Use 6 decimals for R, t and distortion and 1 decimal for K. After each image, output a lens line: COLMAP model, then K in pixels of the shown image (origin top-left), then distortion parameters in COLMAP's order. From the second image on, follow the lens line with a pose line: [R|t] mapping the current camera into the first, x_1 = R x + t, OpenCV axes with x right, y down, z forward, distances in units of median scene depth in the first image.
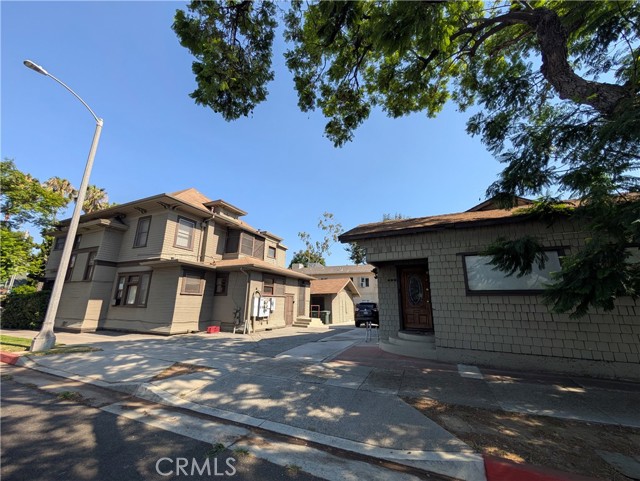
lens RADIAL K [[242.6, 0, 321.1], [0, 242.6, 244.8], [0, 0, 1]] dist [-0.000748, -0.000167]
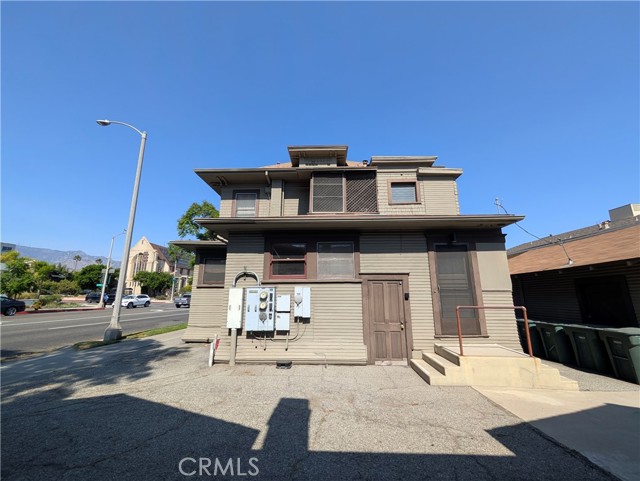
lens RADIAL K [[242.6, 0, 321.1], [0, 242.6, 244.8], [0, 0, 1]] dist [-0.000748, -0.000167]
pose [[0.375859, -0.199889, -0.904862, 0.206272], [0.221045, 0.967611, -0.121934, 0.209339], [0.899927, -0.154186, 0.407870, 0.879816]]
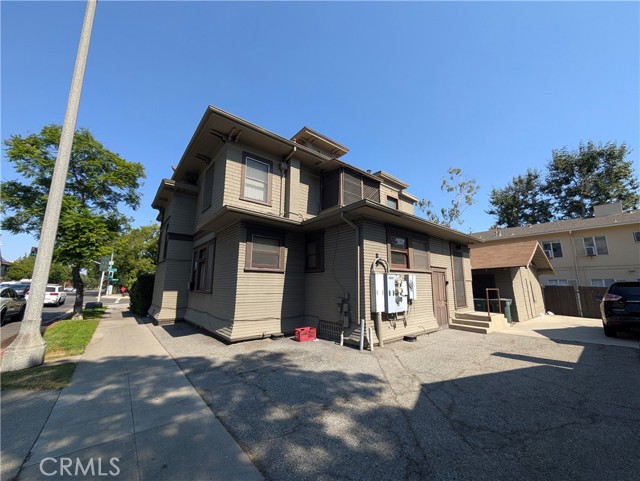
lens RADIAL K [[242.6, 0, 321.1], [0, 242.6, 244.8], [0, 0, 1]] dist [-0.000748, -0.000167]
pose [[0.895549, -0.084812, -0.436806, -0.140724], [0.112385, 0.992952, 0.037619, 0.118963], [0.430537, -0.082780, 0.898769, 0.477799]]
